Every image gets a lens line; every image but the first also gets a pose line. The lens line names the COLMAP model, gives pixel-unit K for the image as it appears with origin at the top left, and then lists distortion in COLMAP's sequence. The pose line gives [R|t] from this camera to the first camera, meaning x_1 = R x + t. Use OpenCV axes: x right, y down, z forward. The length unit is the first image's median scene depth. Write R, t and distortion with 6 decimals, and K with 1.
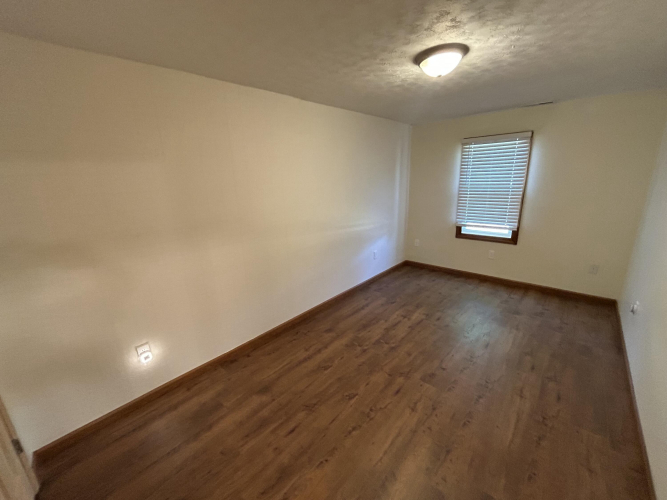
lens RADIAL K [[274.1, 0, 334.8], [0, 274.1, 250.5], [0, 0, 1]] dist [-0.000222, 0.000778]
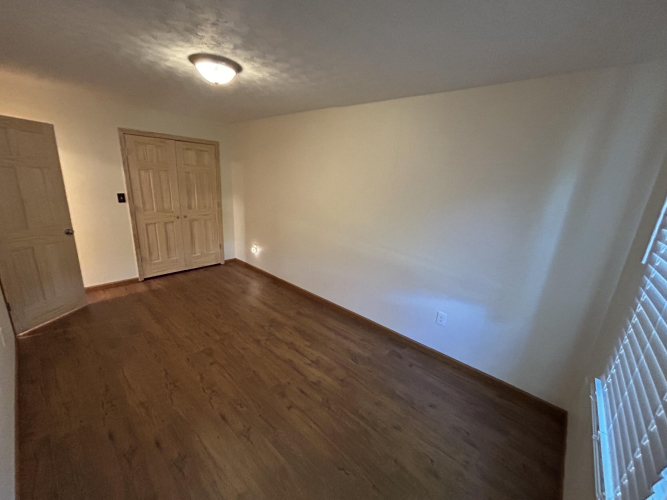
lens RADIAL K [[274.1, 0, 332.7], [0, 274.1, 251.5], [0, 0, 1]] dist [-0.000222, 0.000778]
pose [[-0.010386, 0.307420, -0.951517, 1.038243], [-0.319612, 0.900631, 0.294468, -0.337930], [0.947491, 0.307175, 0.088901, 1.003323]]
